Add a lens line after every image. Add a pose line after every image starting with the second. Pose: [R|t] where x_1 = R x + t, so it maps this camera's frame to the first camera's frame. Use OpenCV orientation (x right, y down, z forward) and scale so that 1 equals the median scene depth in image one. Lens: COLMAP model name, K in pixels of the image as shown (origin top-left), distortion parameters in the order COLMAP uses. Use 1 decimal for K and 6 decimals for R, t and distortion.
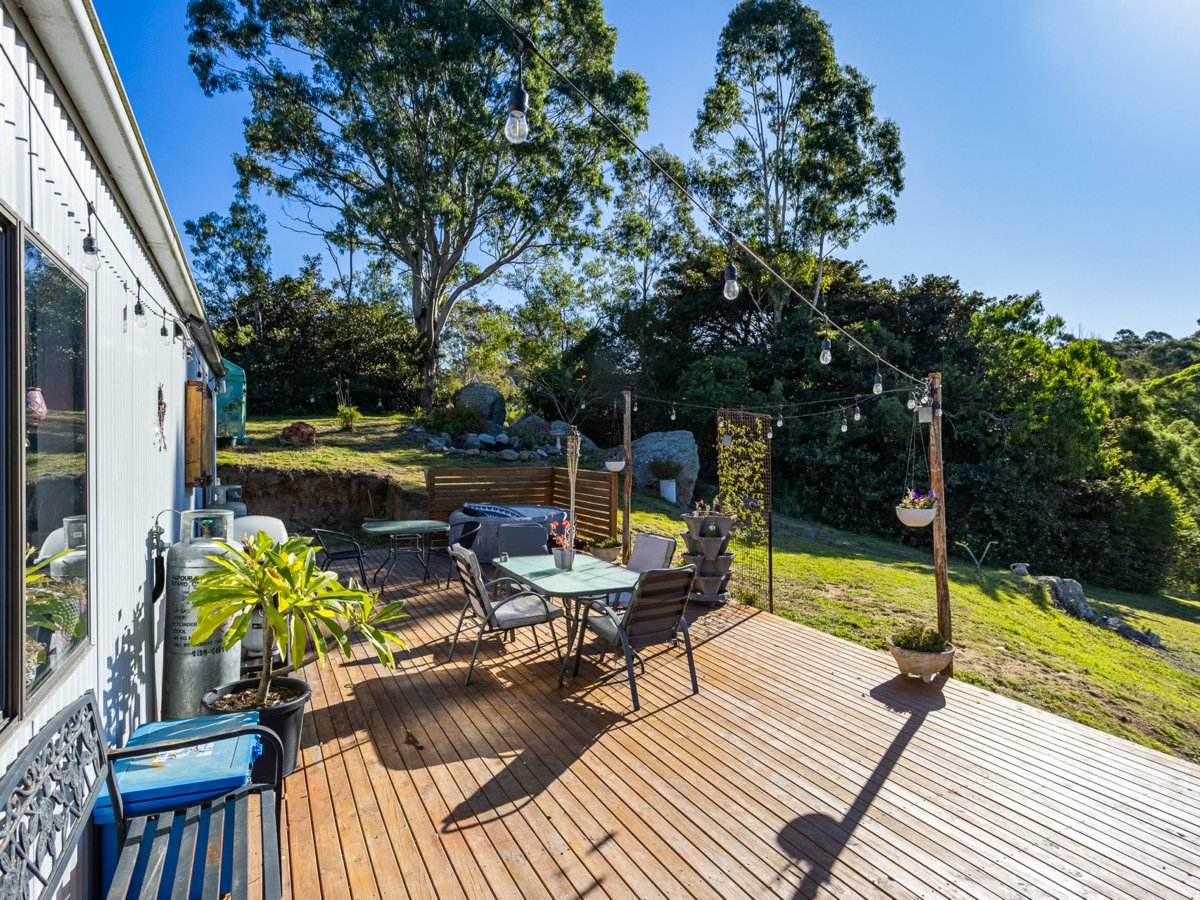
lens RADIAL K [[676.4, 0, 600.0], [0, 676.4, 450.0], [0, 0, 1]] dist [-0.001825, 0.025301]
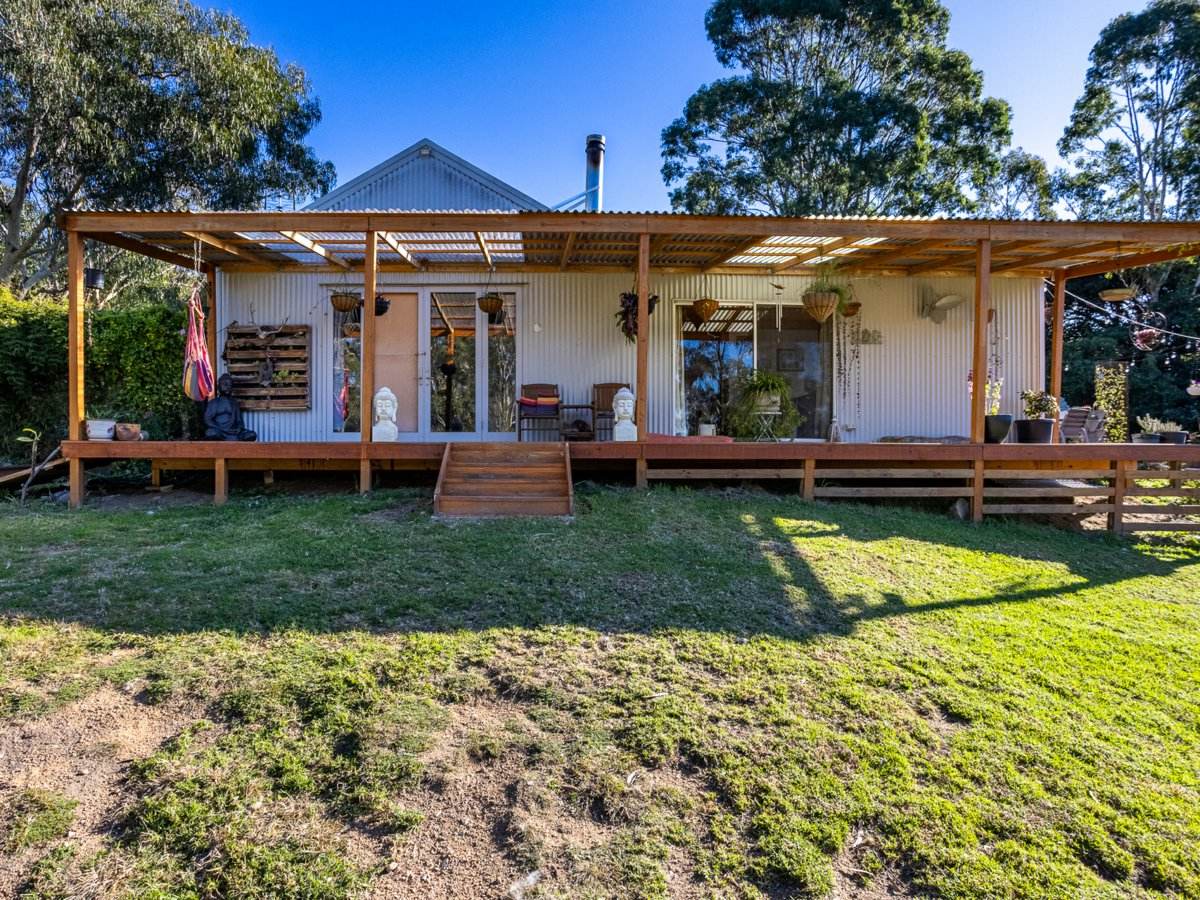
lens RADIAL K [[676.4, 0, 600.0], [0, 676.4, 450.0], [0, 0, 1]] dist [-0.001825, 0.025301]
pose [[0.905197, -0.002682, -0.424985, -0.075282], [0.000900, 0.999990, -0.004393, 0.052519], [0.424992, 0.003594, 0.905190, -0.365985]]
